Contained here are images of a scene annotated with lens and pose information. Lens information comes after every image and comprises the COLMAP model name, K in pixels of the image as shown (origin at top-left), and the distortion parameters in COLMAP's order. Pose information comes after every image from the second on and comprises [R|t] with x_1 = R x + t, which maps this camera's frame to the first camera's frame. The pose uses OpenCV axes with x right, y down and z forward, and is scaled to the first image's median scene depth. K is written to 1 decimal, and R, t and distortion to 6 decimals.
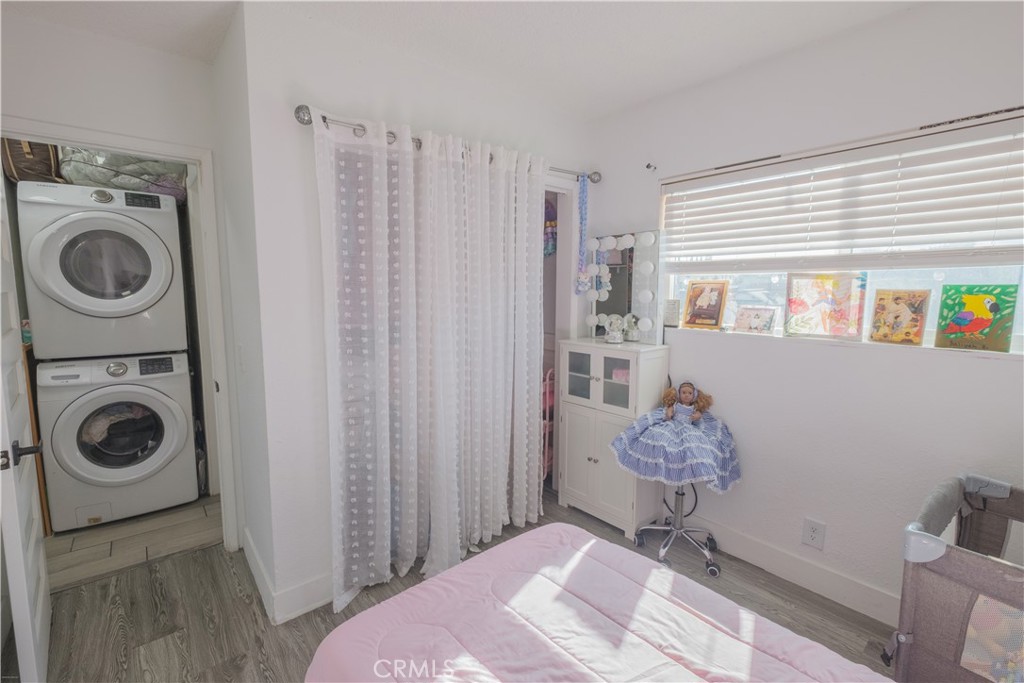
lens RADIAL K [[448.8, 0, 499.3], [0, 448.8, 335.5], [0, 0, 1]] dist [-0.001280, 0.000199]
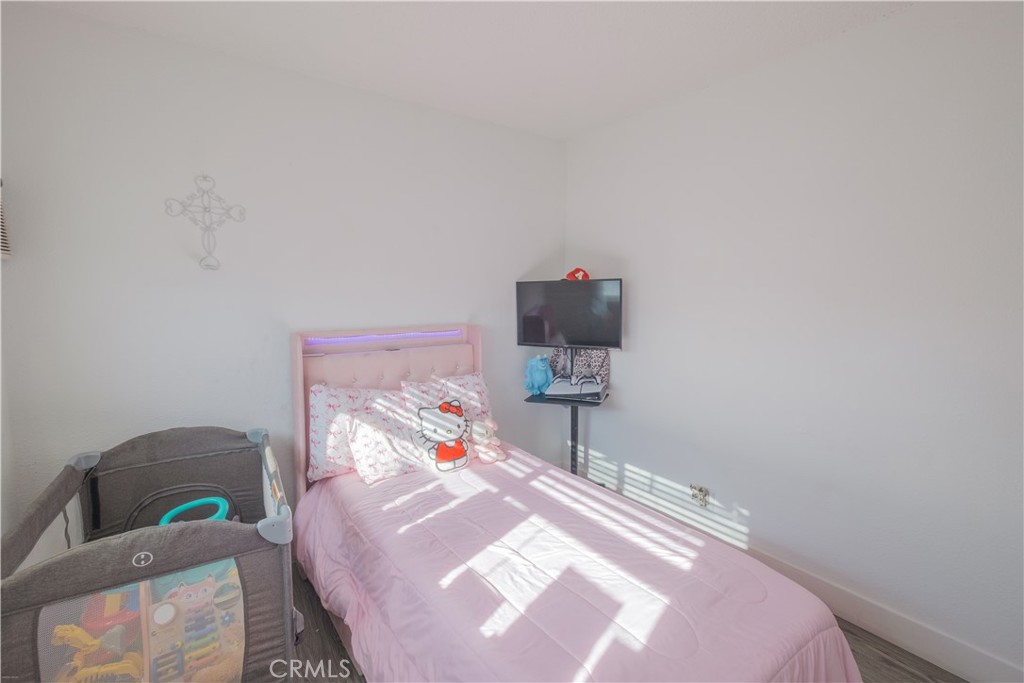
lens RADIAL K [[448.8, 0, 499.3], [0, 448.8, 335.5], [0, 0, 1]] dist [-0.001280, 0.000199]
pose [[-0.997085, -0.011239, 0.075468, 0.201618], [0.004543, 0.978593, 0.205755, -0.127668], [-0.076165, 0.205498, -0.975689, 1.161596]]
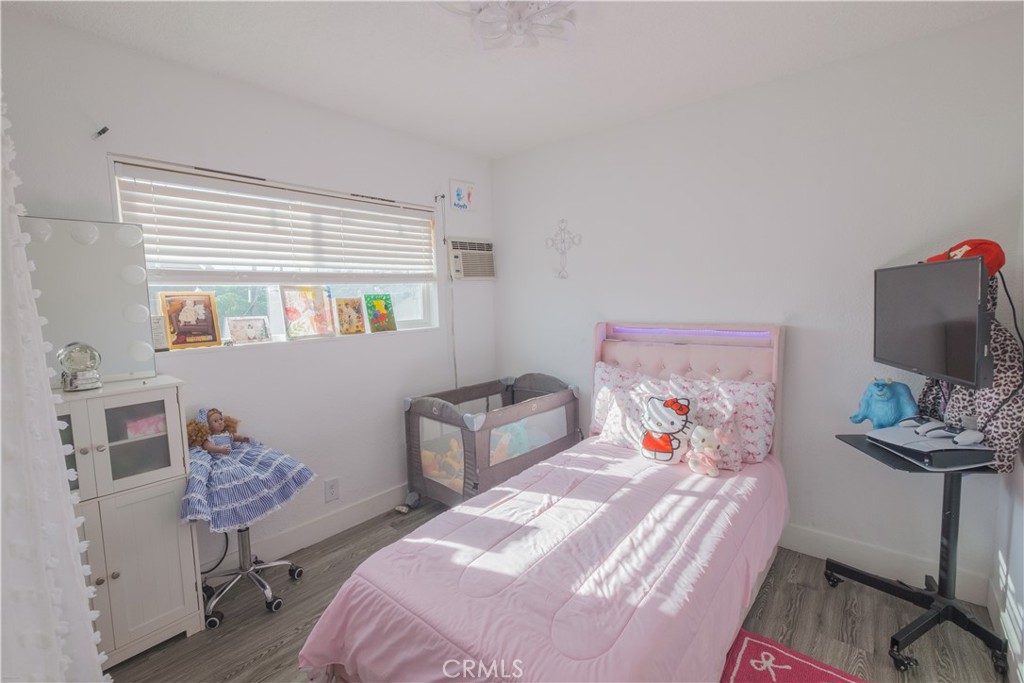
lens RADIAL K [[448.8, 0, 499.3], [0, 448.8, 335.5], [0, 0, 1]] dist [-0.001280, 0.000199]
pose [[-0.156173, -0.085949, 0.983983, -0.619269], [0.128852, 0.985921, 0.106569, -0.068616], [-0.979289, 0.143431, -0.142900, 0.682848]]
